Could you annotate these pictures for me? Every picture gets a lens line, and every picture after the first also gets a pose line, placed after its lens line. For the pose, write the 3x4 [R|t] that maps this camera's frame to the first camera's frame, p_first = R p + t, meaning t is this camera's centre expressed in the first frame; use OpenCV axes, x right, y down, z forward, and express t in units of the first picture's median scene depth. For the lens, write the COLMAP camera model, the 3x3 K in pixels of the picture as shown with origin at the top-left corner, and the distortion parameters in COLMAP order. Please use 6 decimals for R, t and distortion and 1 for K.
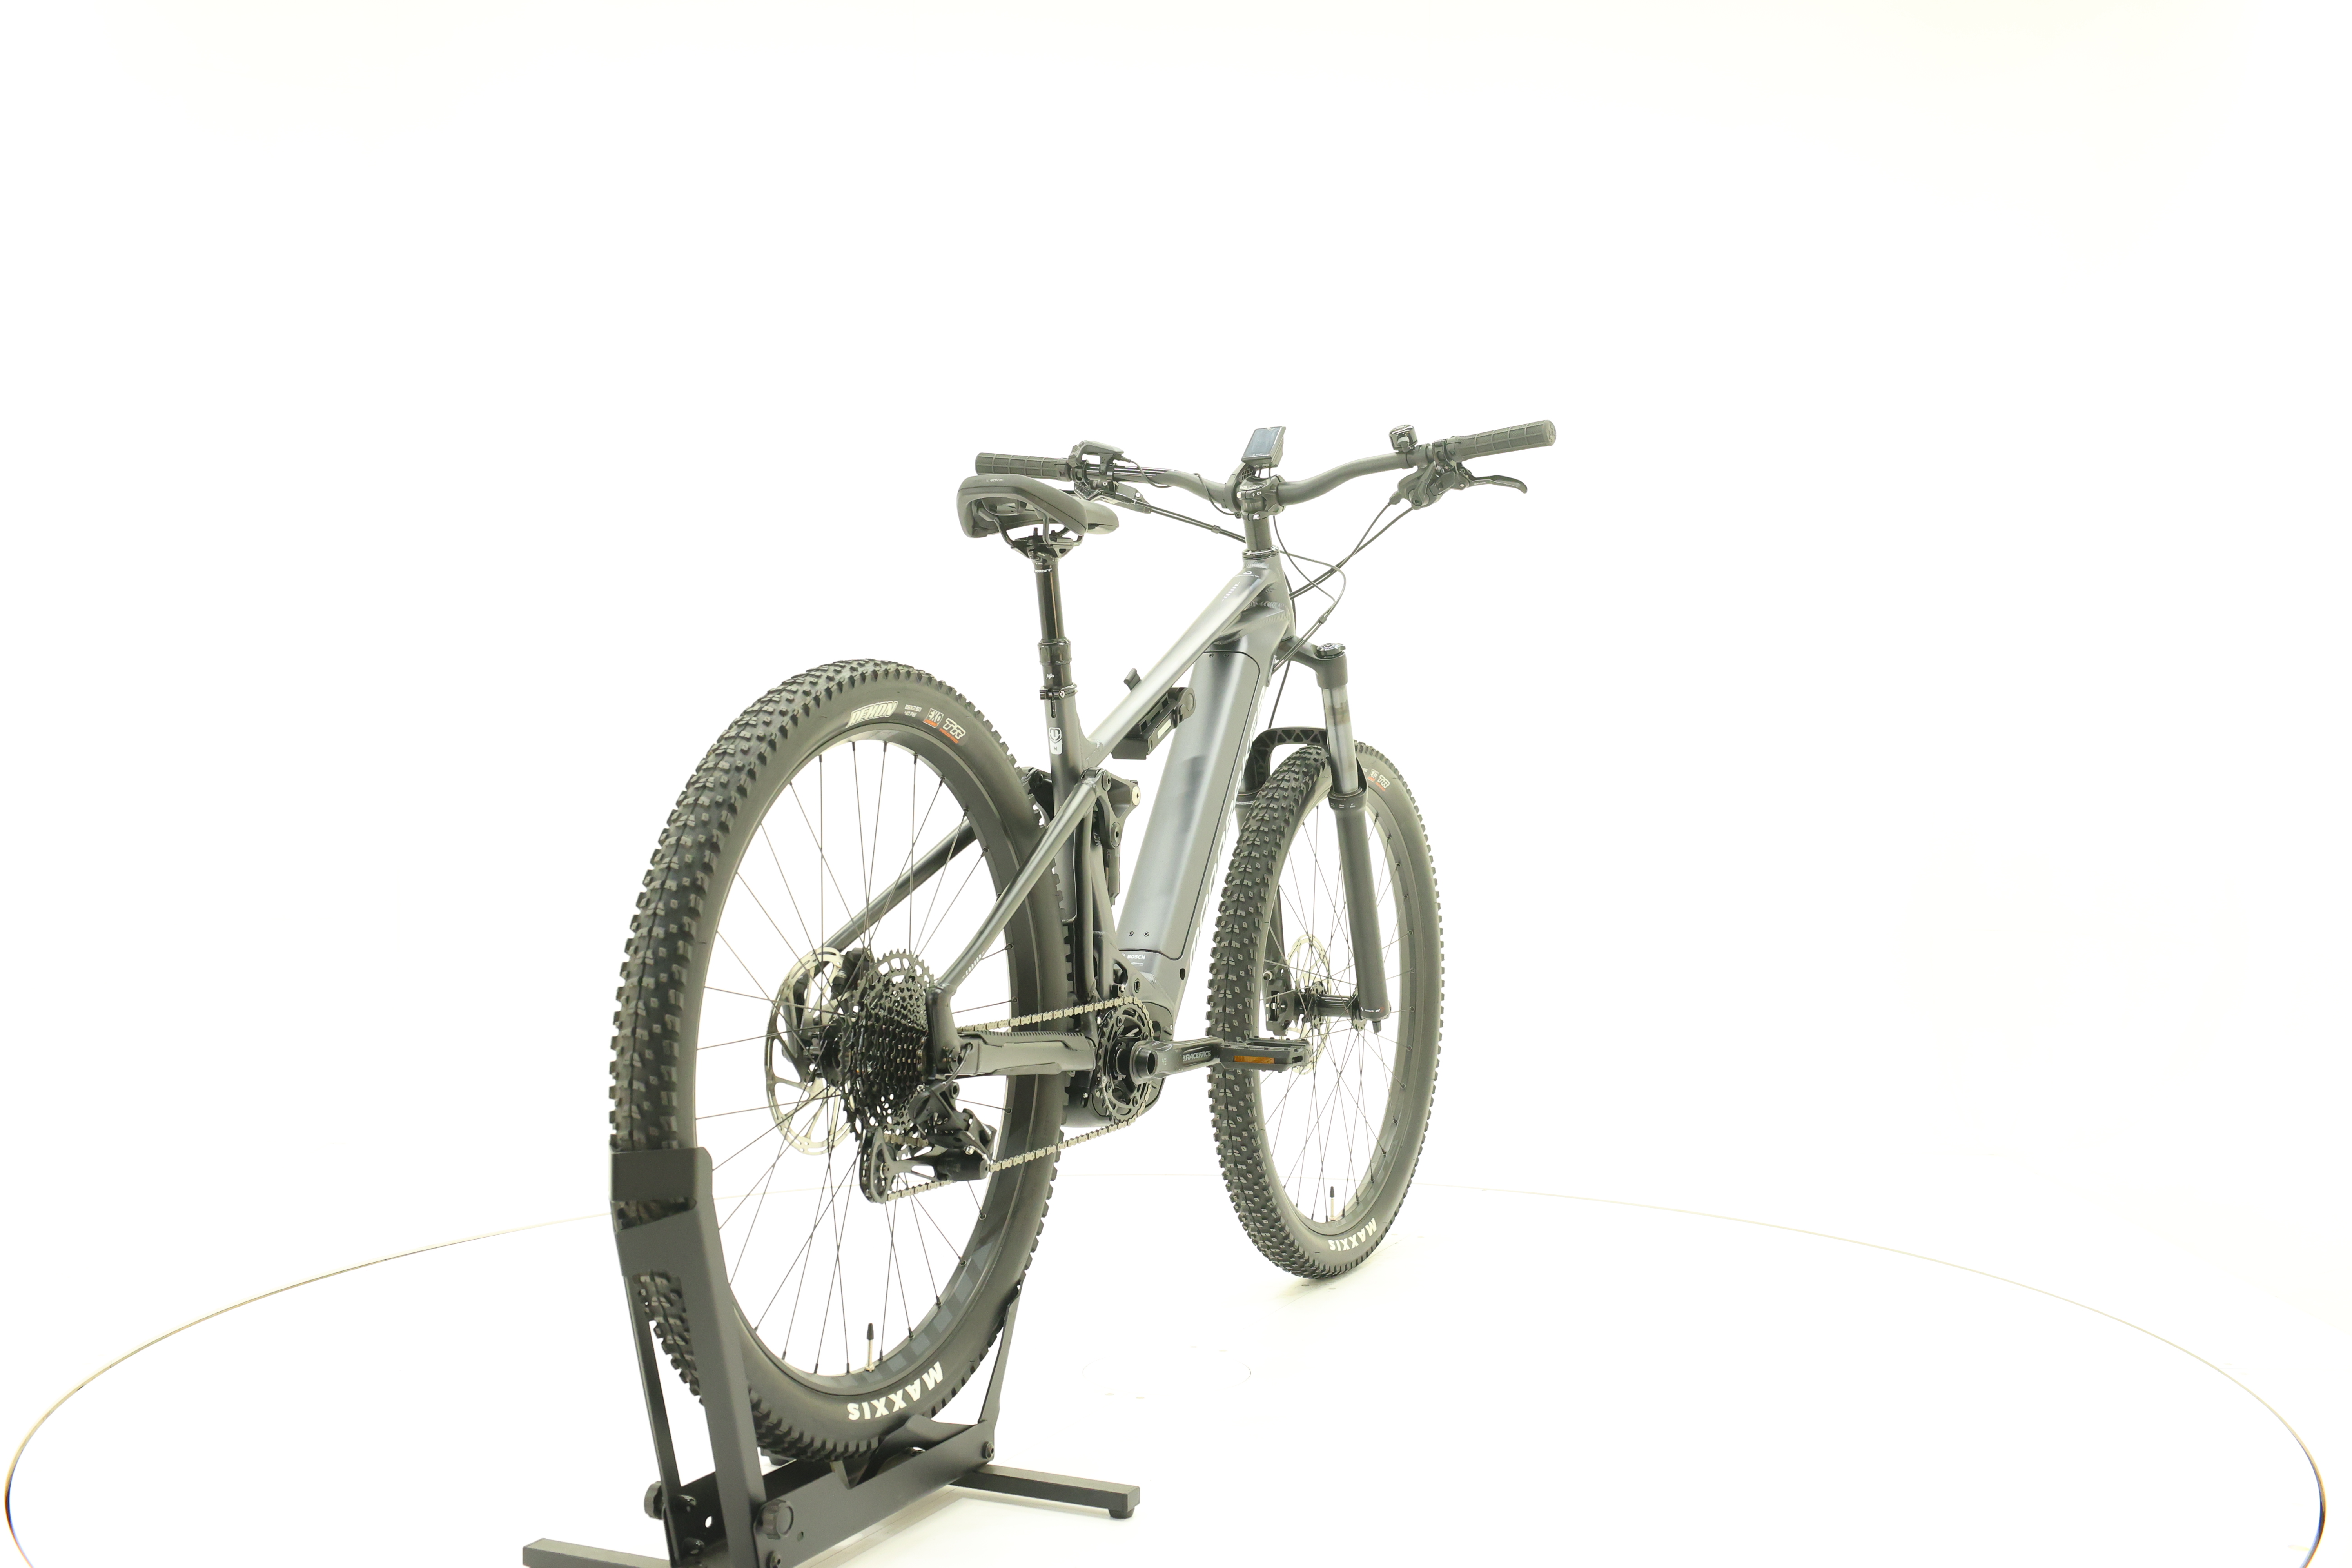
lens RADIAL K [[2516.2, 0, 1174.0], [0, 2516.2, 778.7], [0, 0, 1]] dist [0.009782, 0.000000]
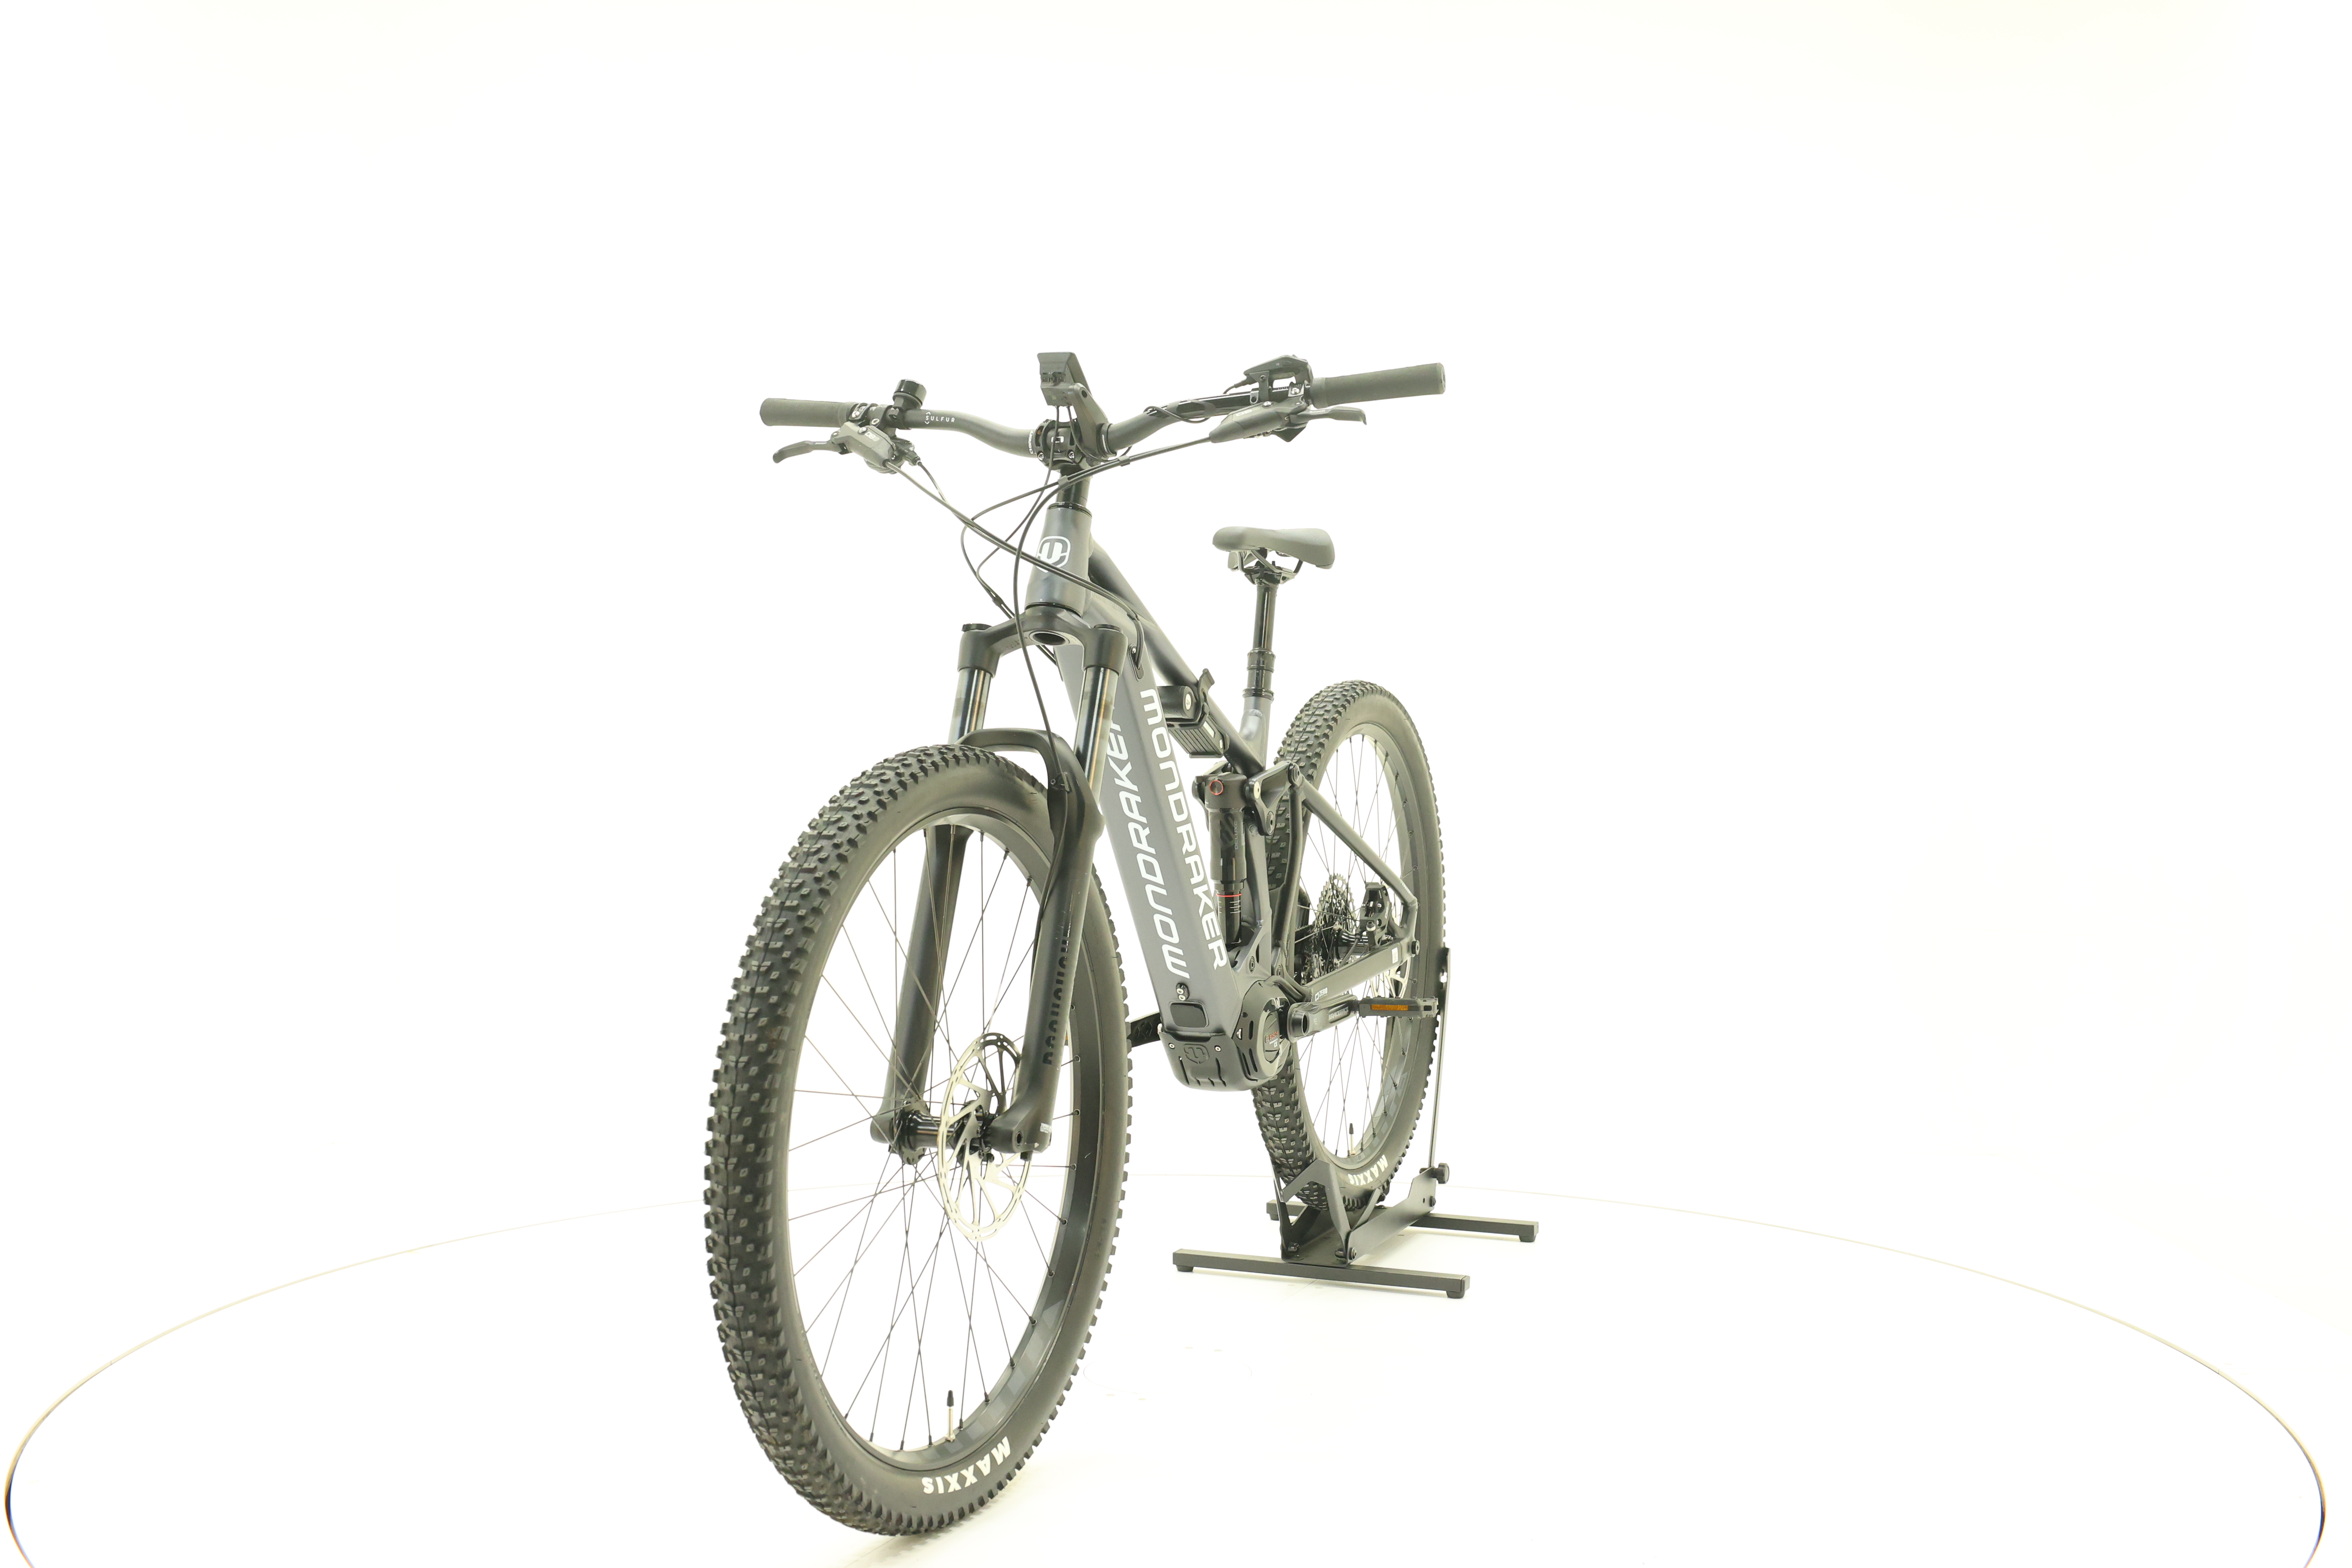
lens RADIAL K [[2516.2, 0, 1177.3], [0, 2516.2, 786.1], [0, 0, 1]] dist [0.009782, 0.000000]
pose [[-0.999287, -0.005731, -0.037306, 0.030259], [-0.007623, 0.998682, 0.050764, -0.045199], [0.036966, 0.051012, -0.998014, 1.891047]]
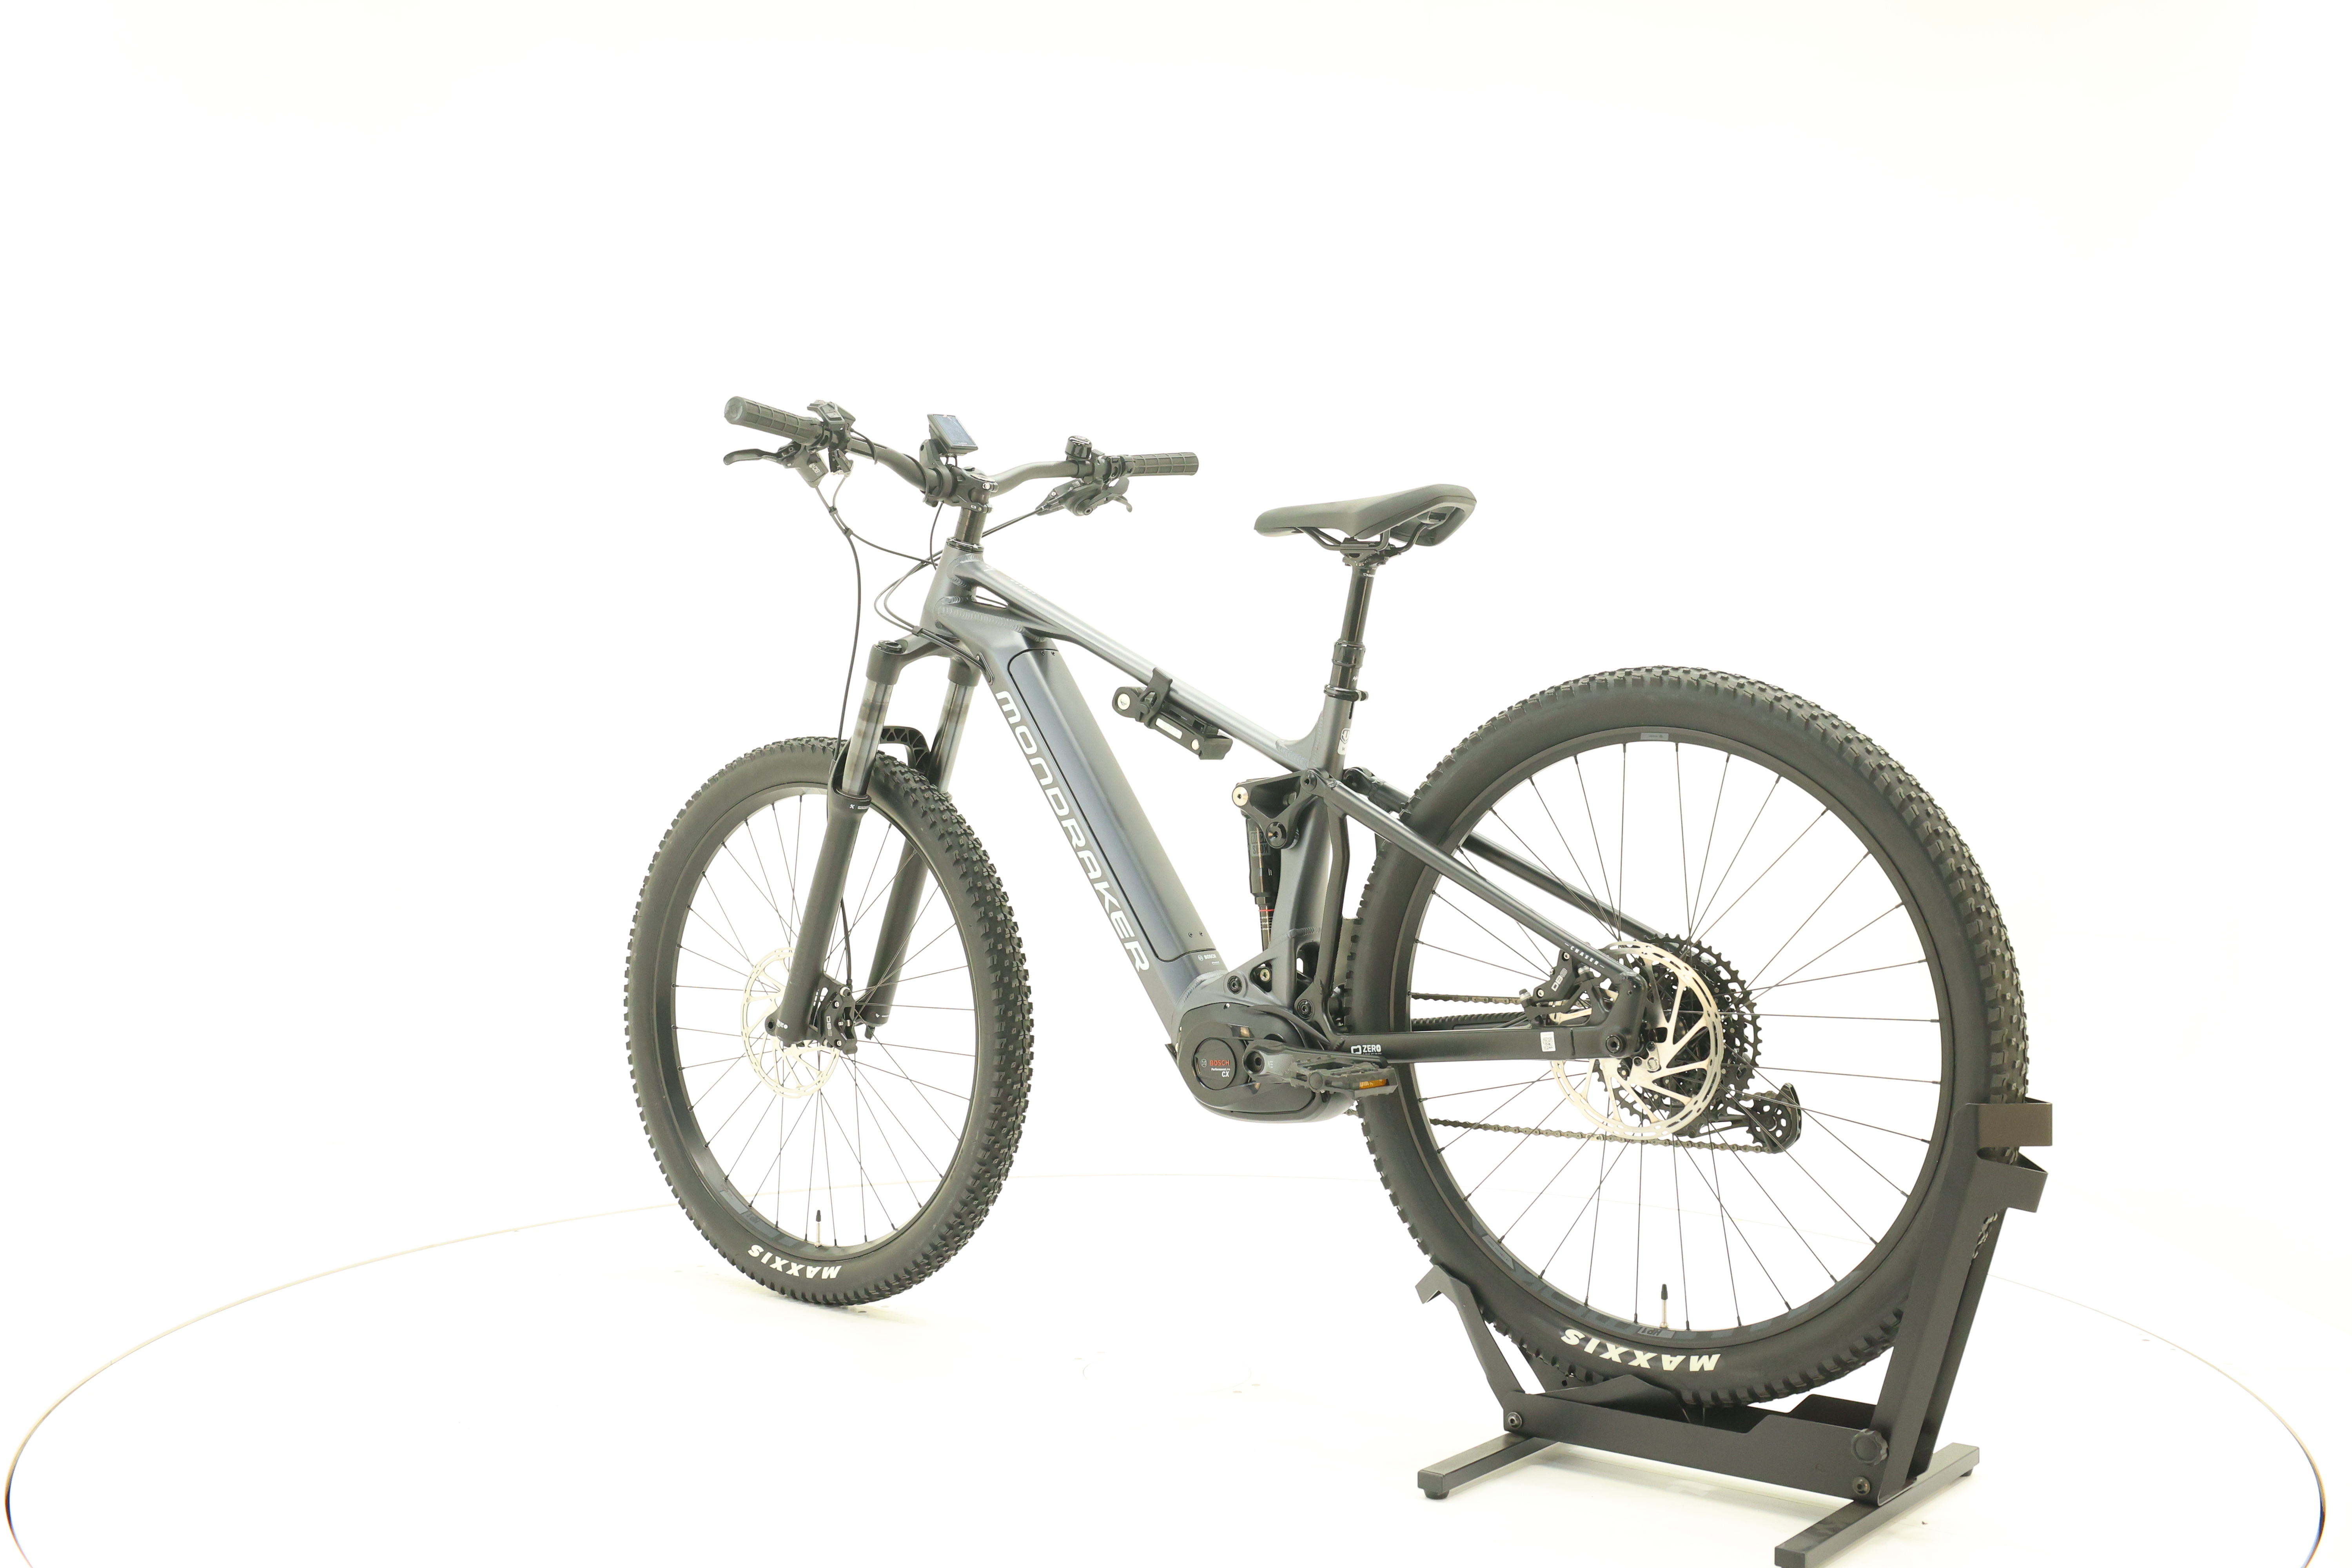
lens RADIAL K [[2516.2, 0, 1182.4], [0, 2516.2, 774.0], [0, 0, 1]] dist [0.009782, 0.000000]
pose [[0.233474, -0.024051, 0.972066, -0.921578], [0.019082, 0.999615, 0.020150, -0.020705], [-0.972176, 0.013844, 0.233843, 0.720861]]
